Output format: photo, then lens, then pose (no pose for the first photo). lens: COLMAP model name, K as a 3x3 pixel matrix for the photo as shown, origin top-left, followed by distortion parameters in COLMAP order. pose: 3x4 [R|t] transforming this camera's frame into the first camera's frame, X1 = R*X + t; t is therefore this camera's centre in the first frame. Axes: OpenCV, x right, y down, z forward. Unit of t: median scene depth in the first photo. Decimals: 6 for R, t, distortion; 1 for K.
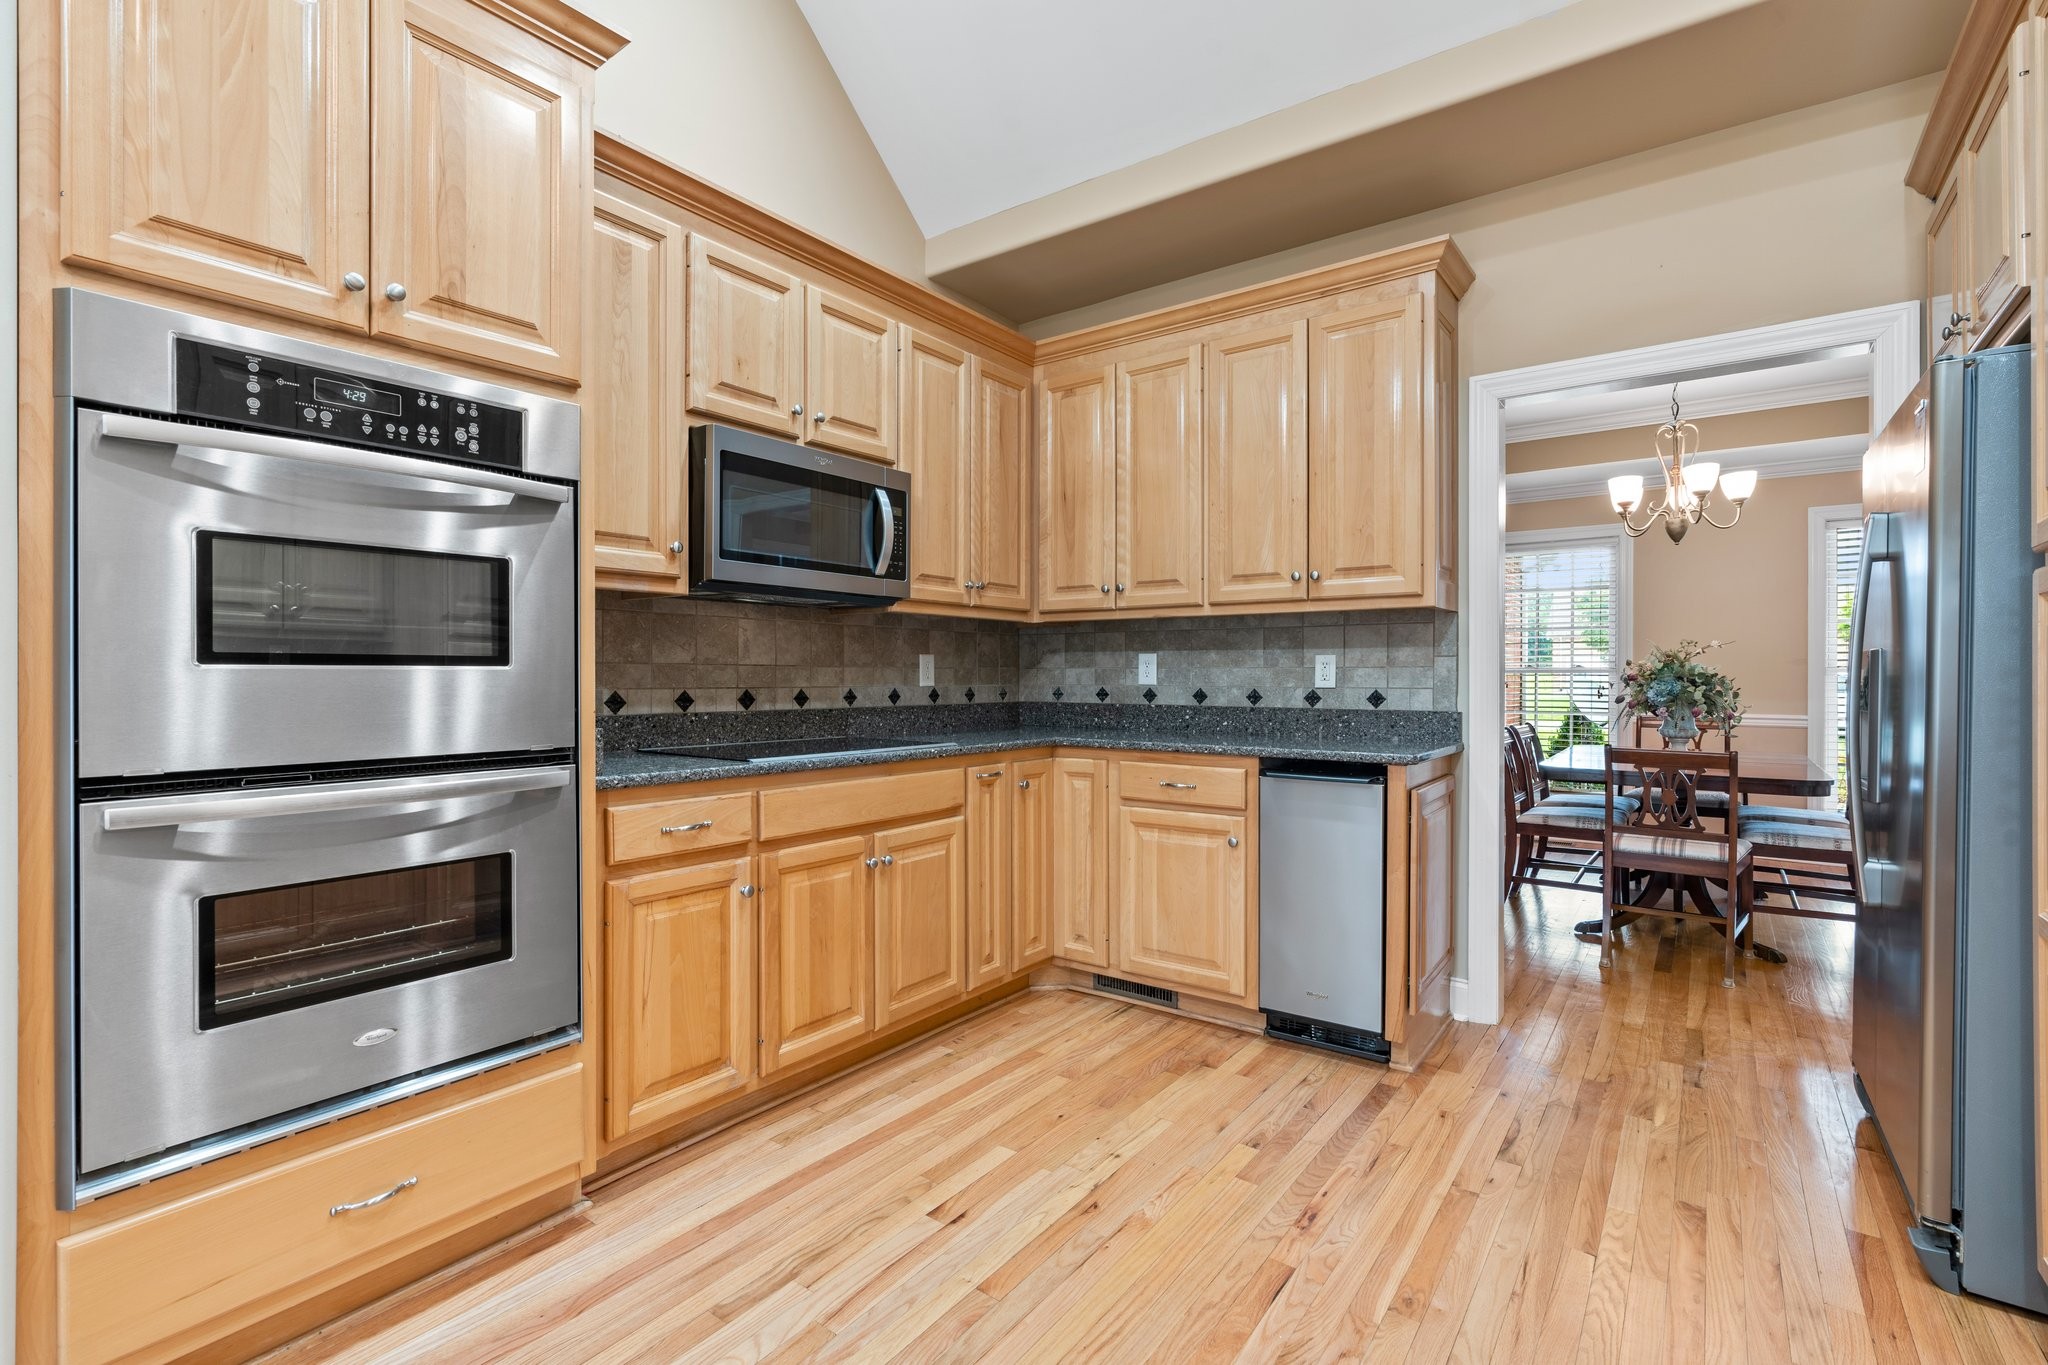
lens RADIAL K [[921.4, 0, 1021.4], [0, 921.4, 666.9], [0, 0, 1]] dist [-0.014598, 0.000839]
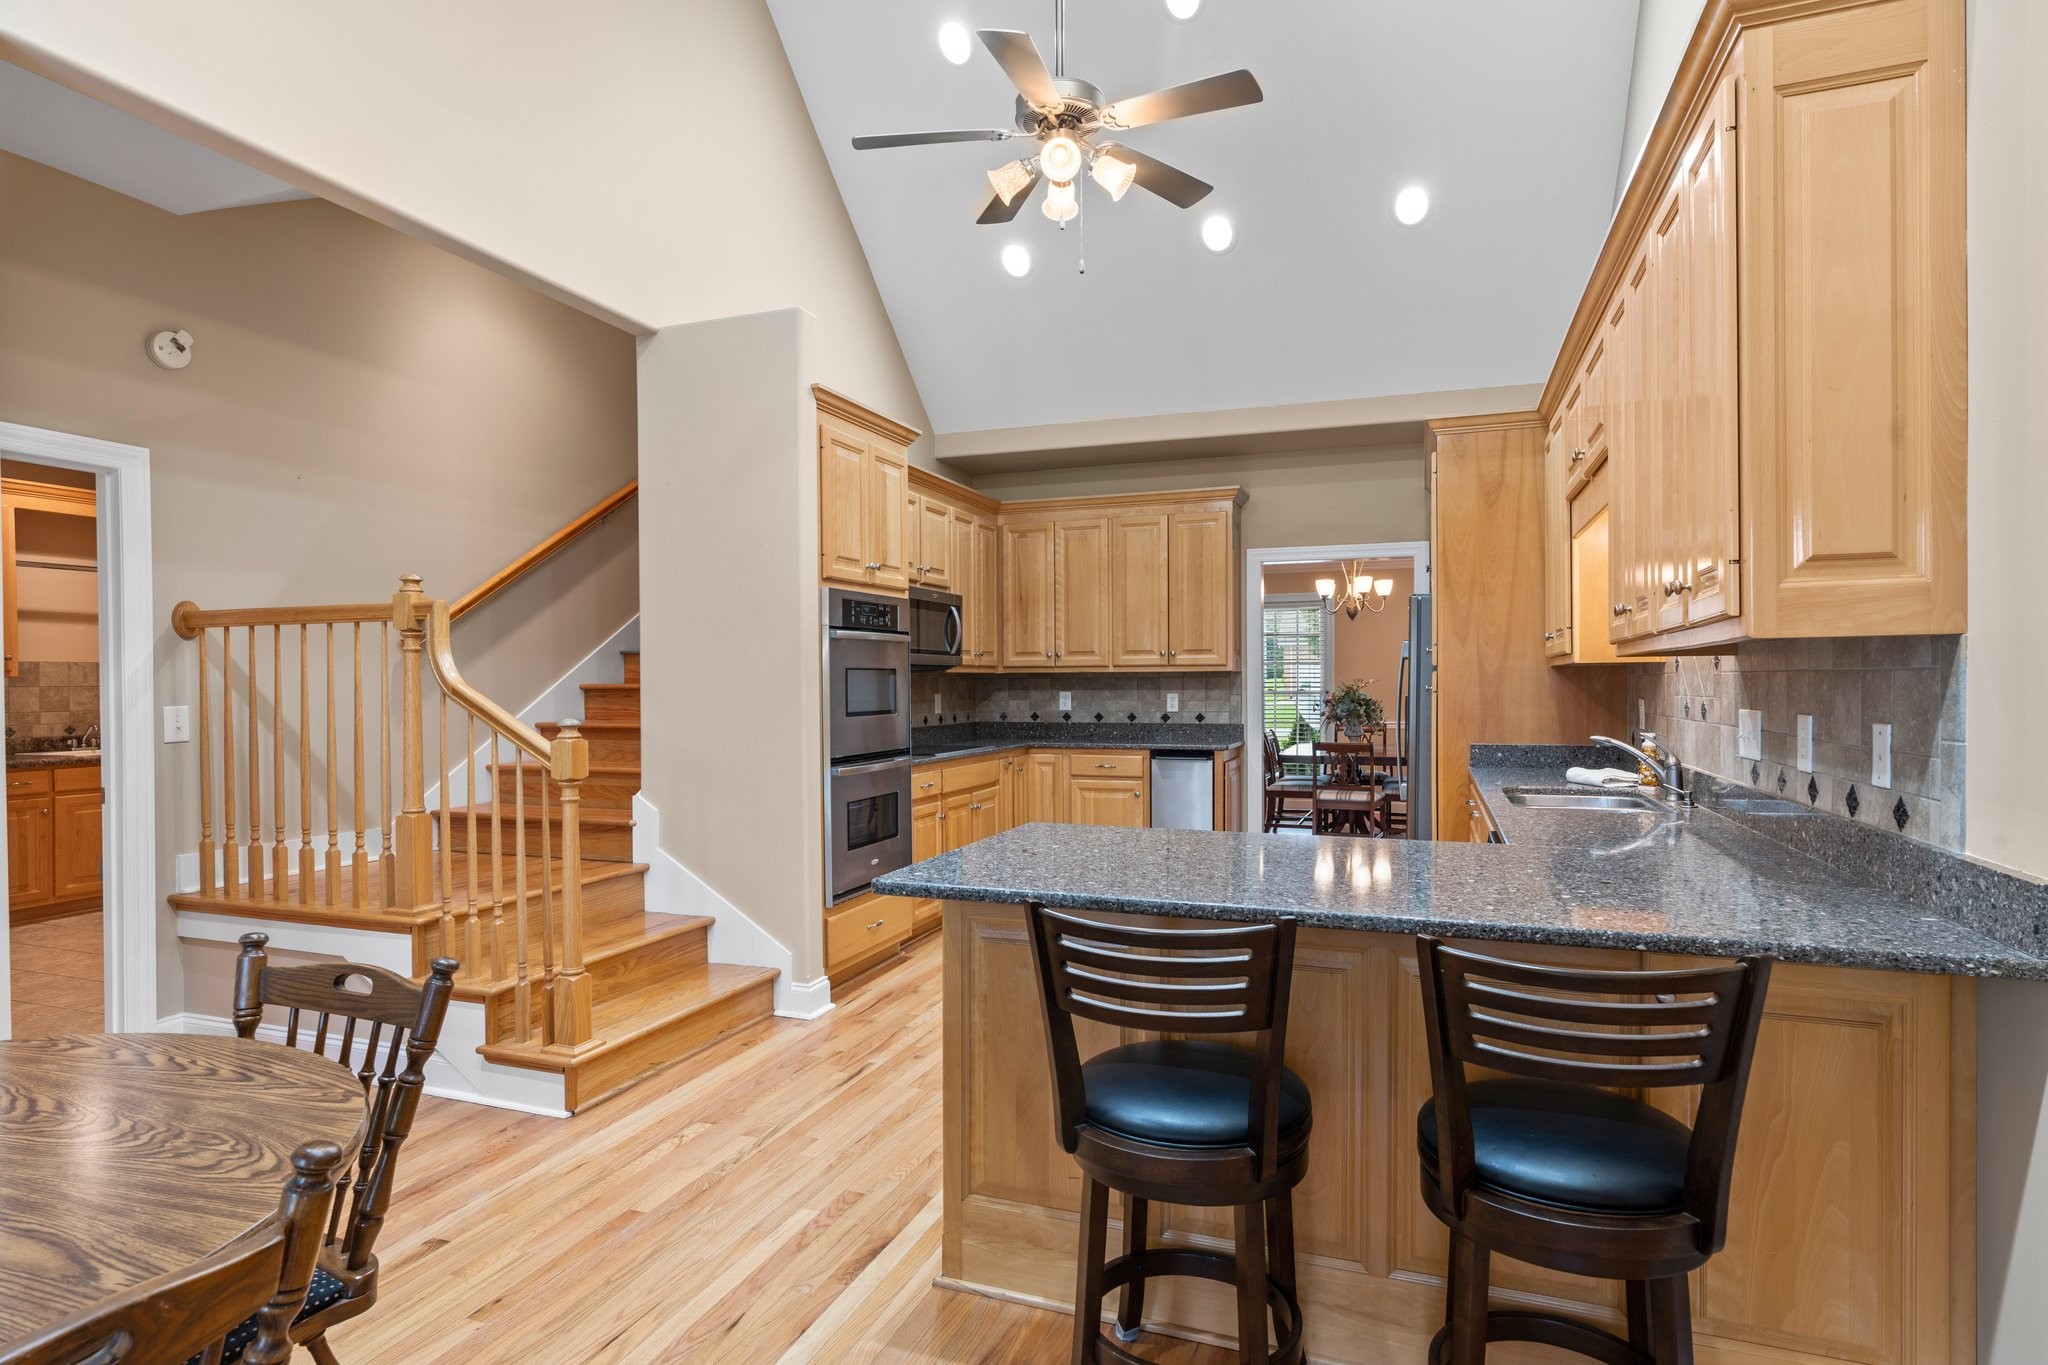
lens RADIAL K [[1043.2, 0, 1027.5], [0, 1043.2, 688.0], [0, 0, 1]] dist [0.007344, 0.000592]
pose [[0.960316, -0.009018, 0.278770, -0.493169], [0.005529, 0.999896, 0.013300, -0.050783], [-0.278861, -0.011231, 0.960266, -0.849969]]
